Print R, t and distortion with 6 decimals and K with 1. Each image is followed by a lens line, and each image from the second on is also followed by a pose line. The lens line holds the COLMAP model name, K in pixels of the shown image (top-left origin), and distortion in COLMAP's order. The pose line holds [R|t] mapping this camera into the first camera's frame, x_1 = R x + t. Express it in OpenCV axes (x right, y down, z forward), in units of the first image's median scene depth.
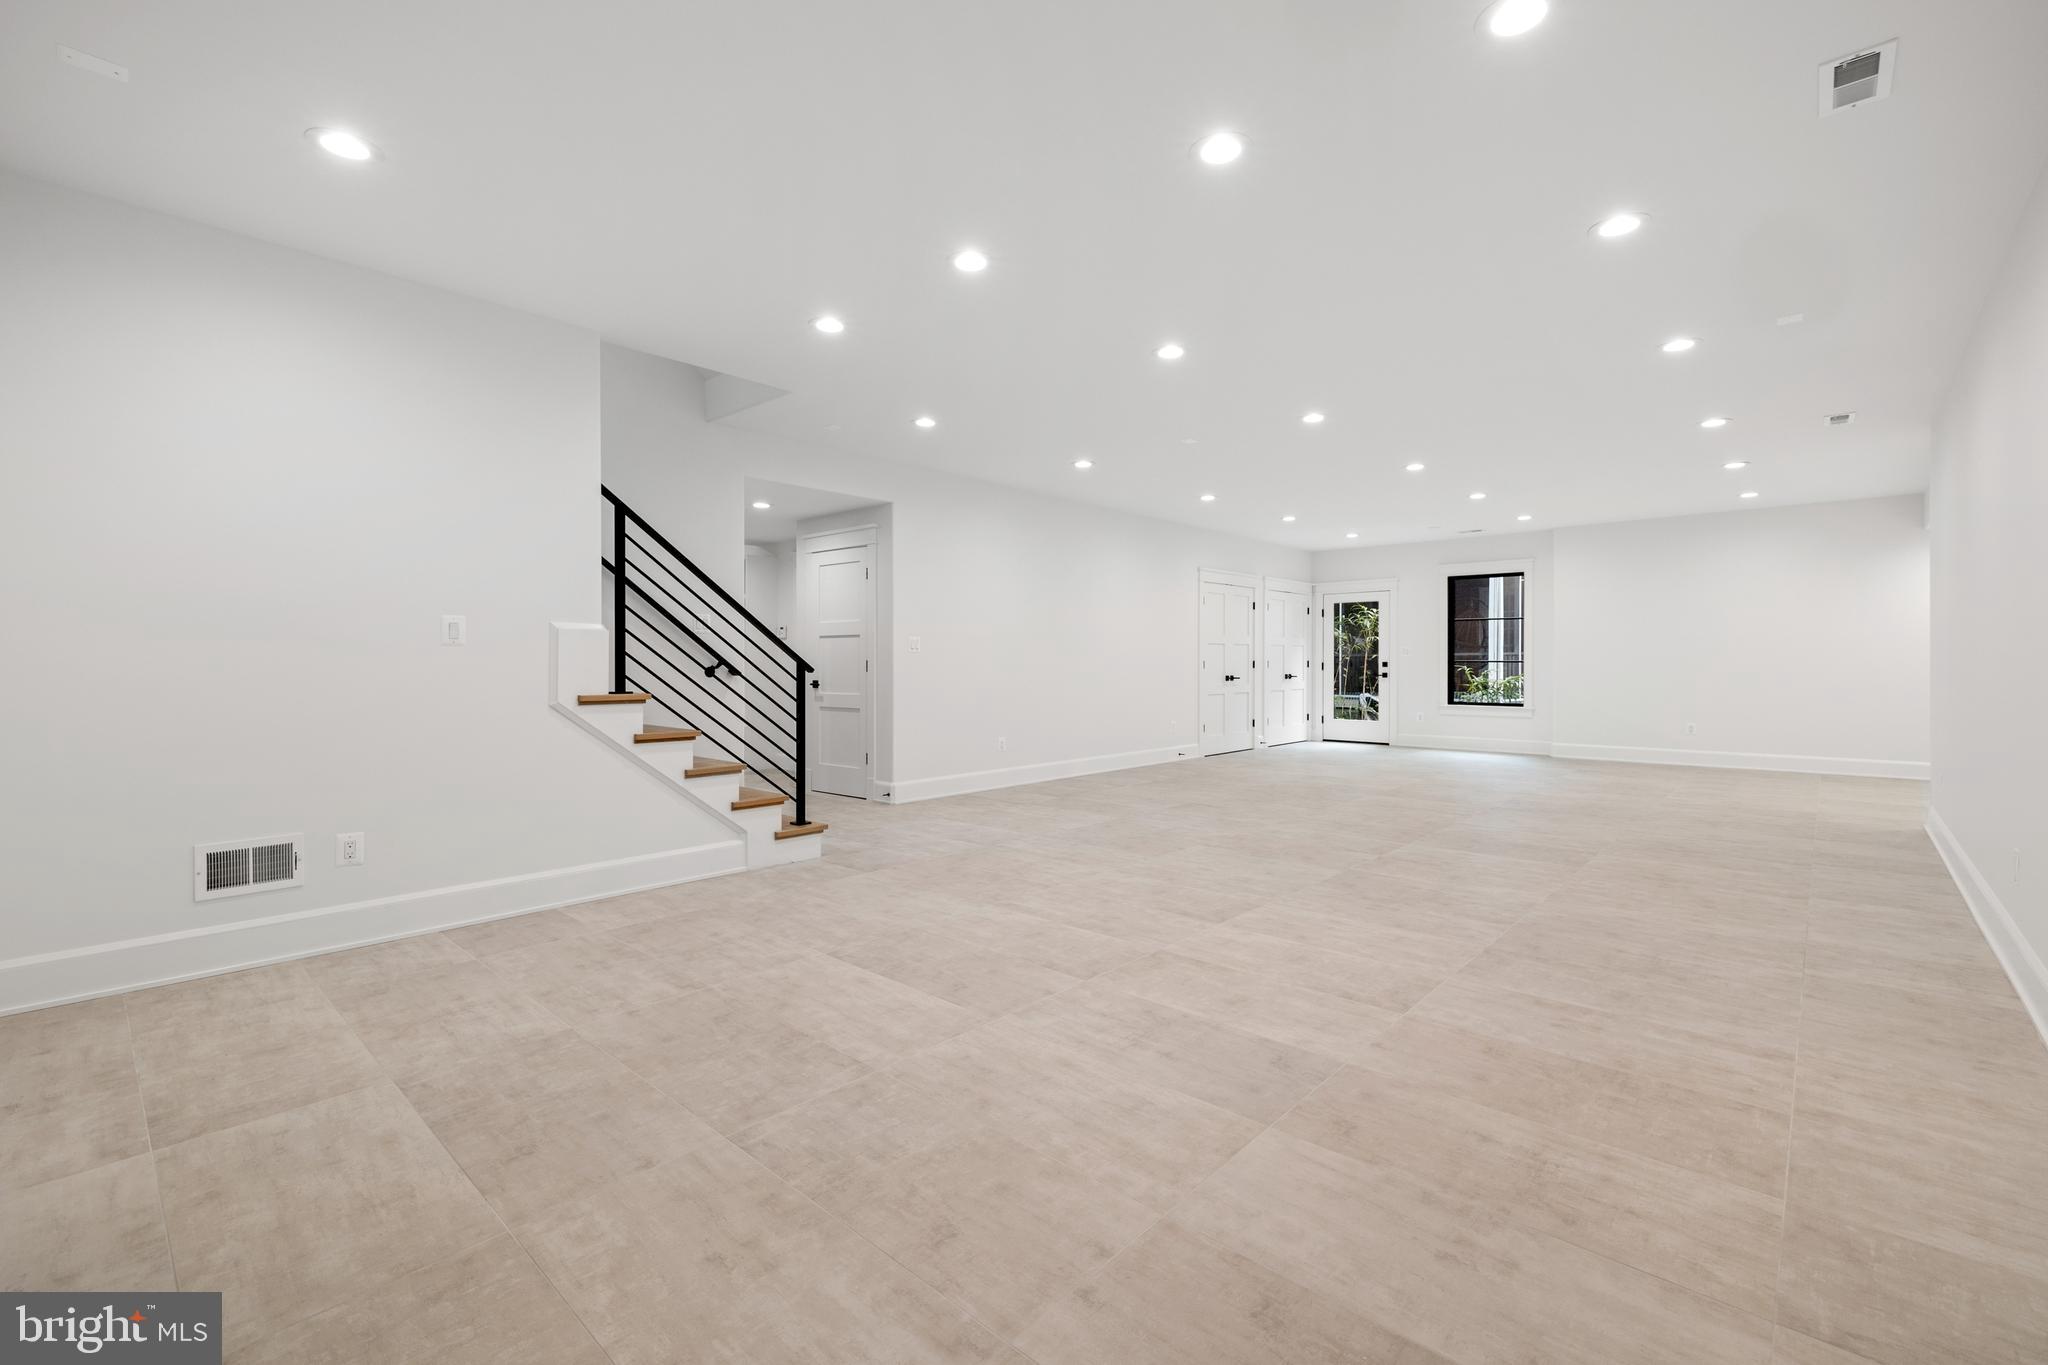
lens RADIAL K [[873.2, 0, 1029.7], [0, 873.2, 663.1], [0, 0, 1]] dist [-0.001805, 0.000666]
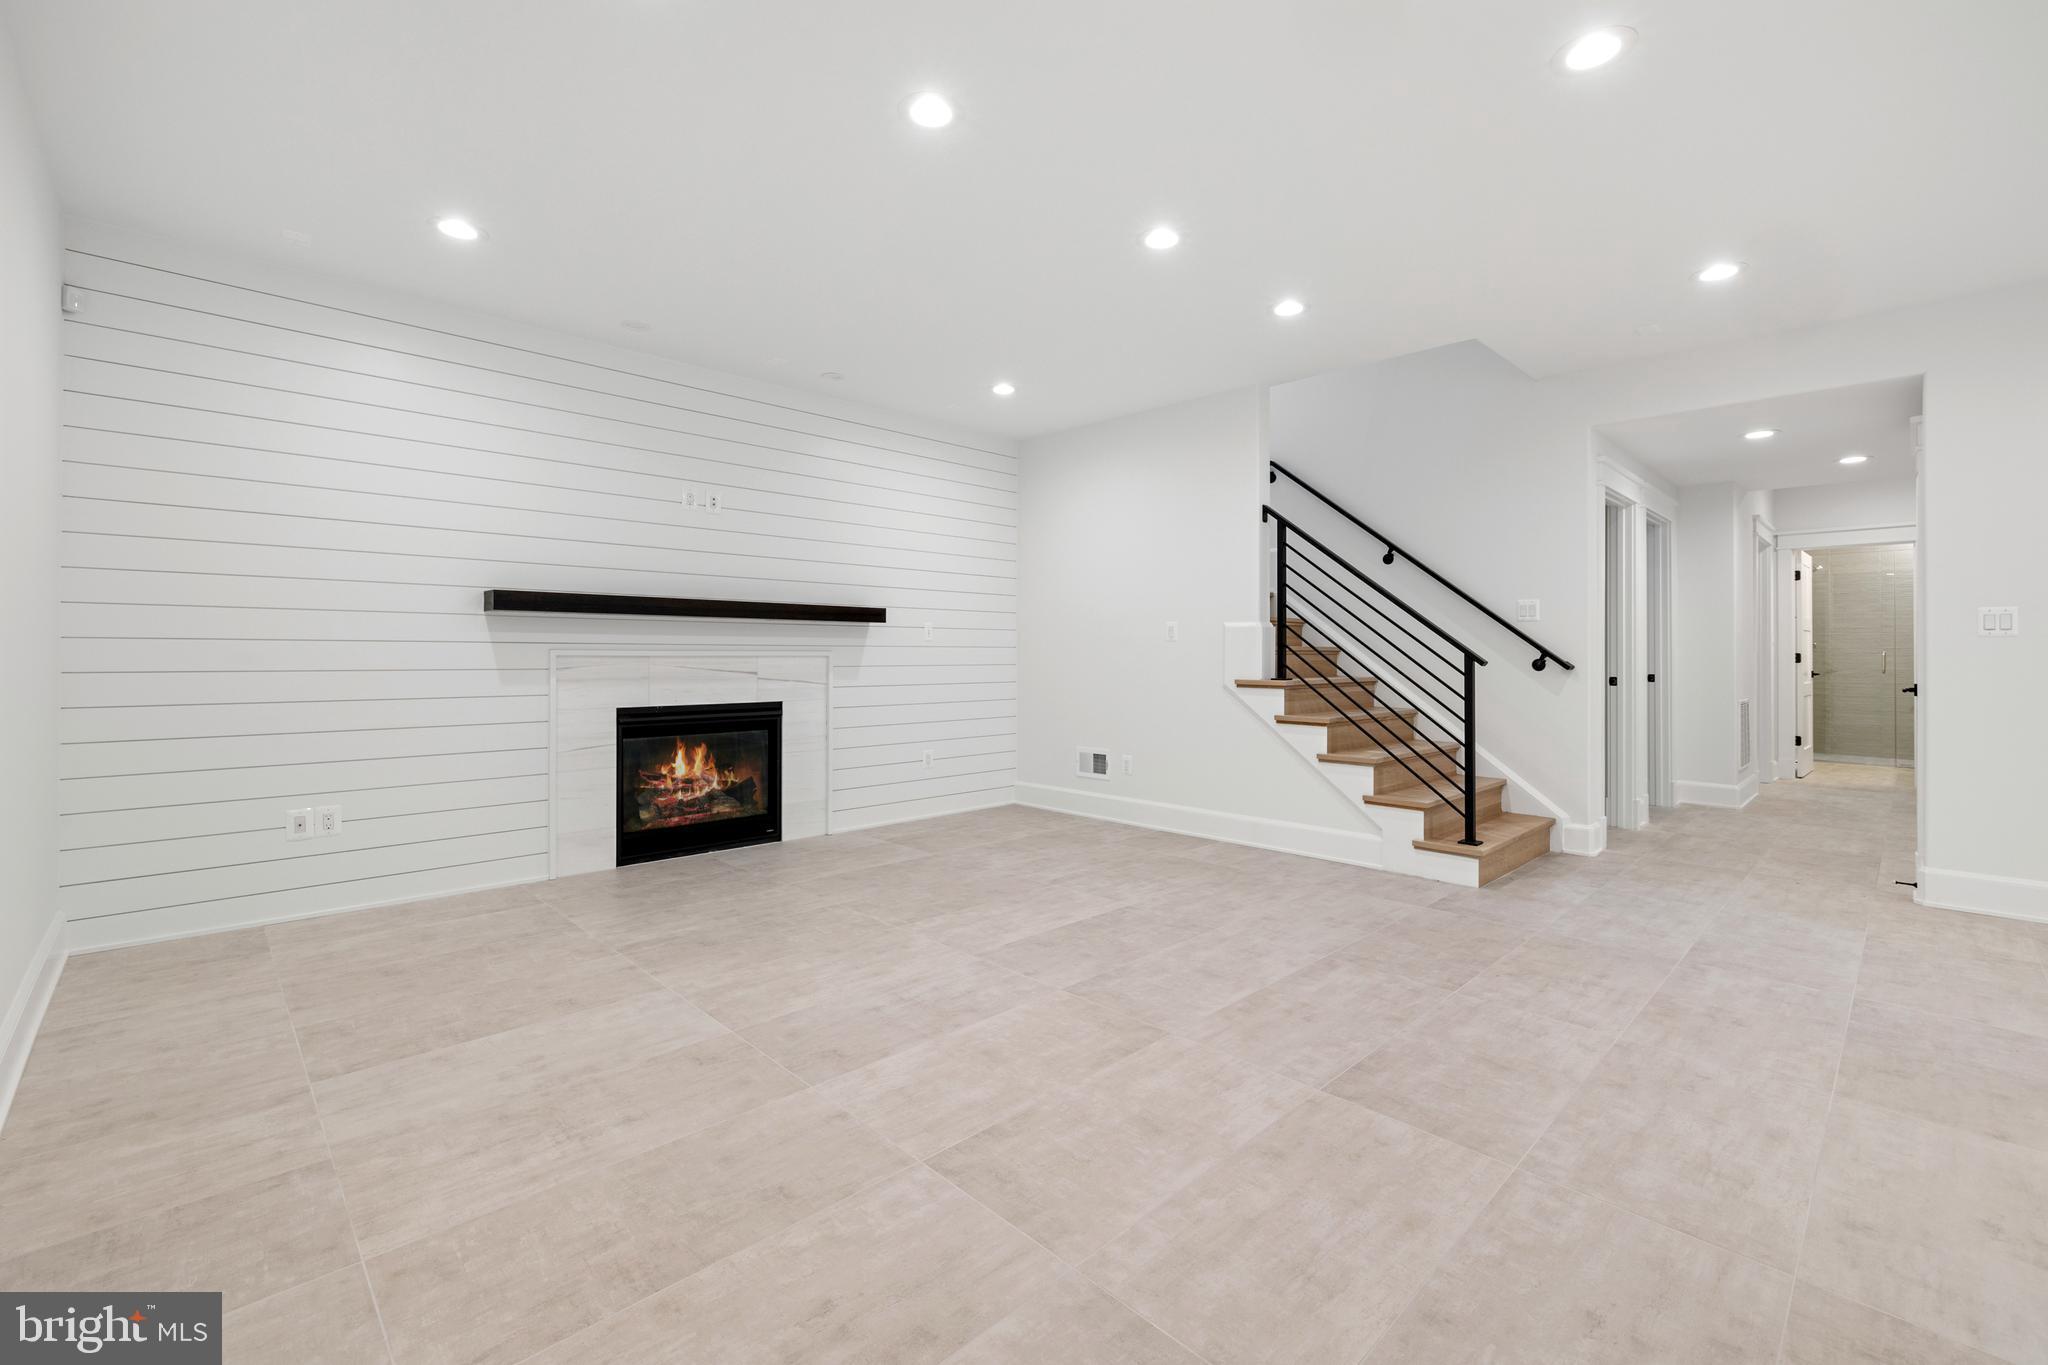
lens RADIAL K [[873.2, 0, 1025.9], [0, 873.2, 649.7], [0, 0, 1]] dist [-0.001805, 0.000666]
pose [[-0.060308, -0.003643, -0.998173, 1.085880], [-0.004280, 0.999985, -0.003391, -0.000743], [0.998171, 0.004067, -0.060323, 1.093714]]
